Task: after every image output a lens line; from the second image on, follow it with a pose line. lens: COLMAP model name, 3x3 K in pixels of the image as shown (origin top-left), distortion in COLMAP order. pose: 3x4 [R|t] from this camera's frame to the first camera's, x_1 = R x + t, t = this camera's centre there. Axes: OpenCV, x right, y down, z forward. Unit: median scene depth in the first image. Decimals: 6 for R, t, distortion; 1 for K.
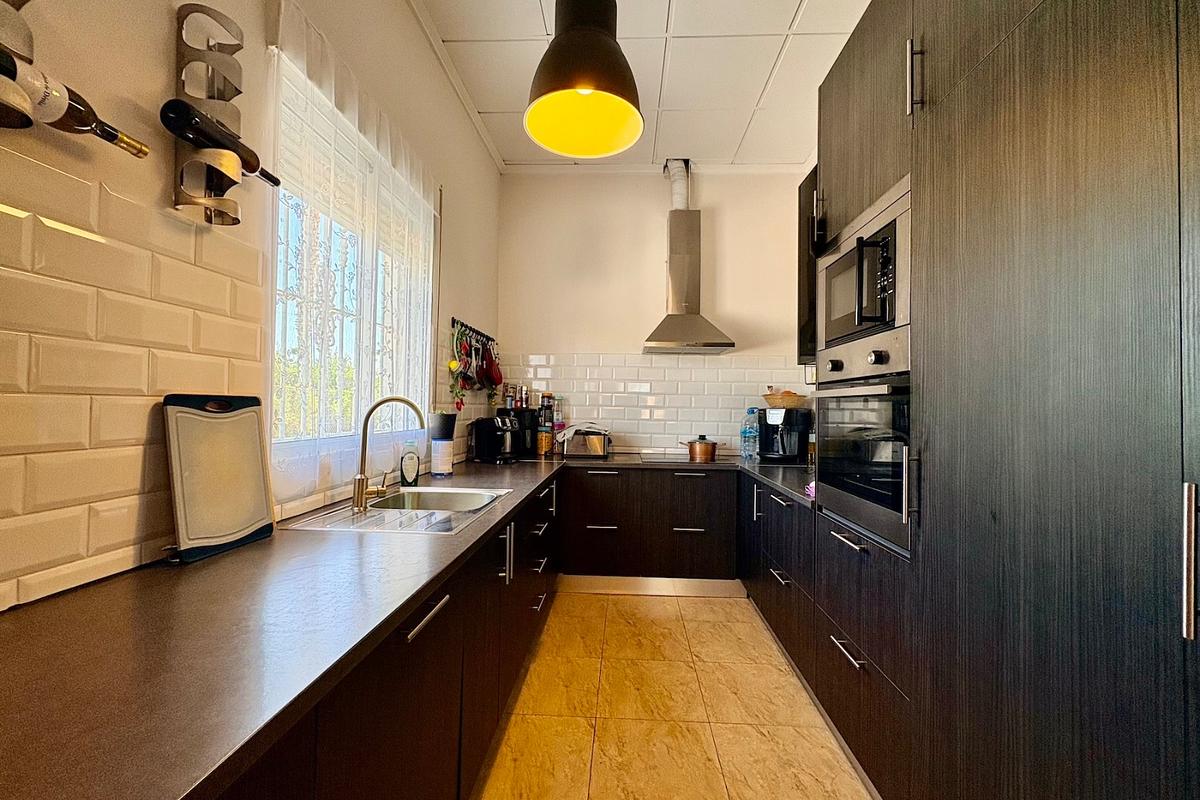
lens RADIAL K [[480.3, 0, 600.0], [0, 480.3, 400.0], [0, 0, 1]] dist [-0.002606, -0.000255]
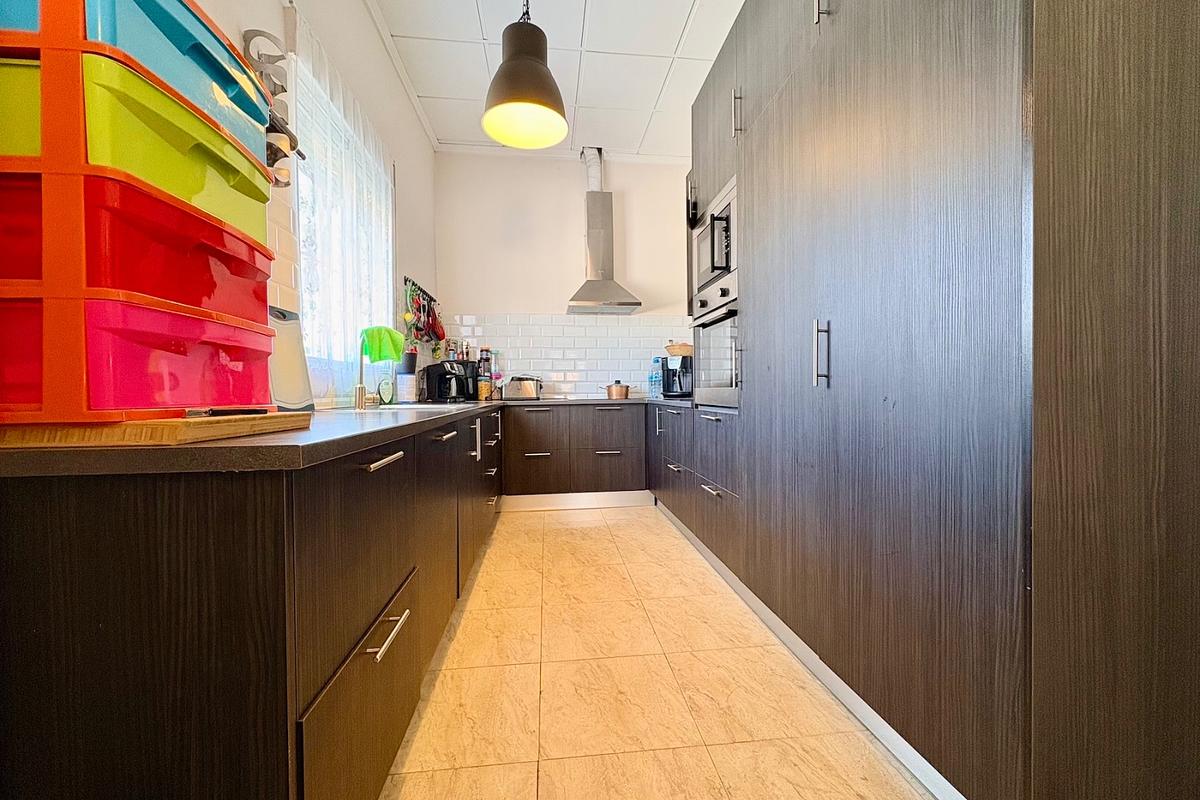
lens RADIAL K [[484.8, 0, 600.0], [0, 484.8, 400.0], [0, 0, 1]] dist [0.002719, 0.000320]
pose [[0.986014, -0.027866, 0.164316, -0.036528], [0.022822, 0.999211, 0.032505, 0.089142], [-0.165092, -0.028300, 0.985872, -0.220248]]
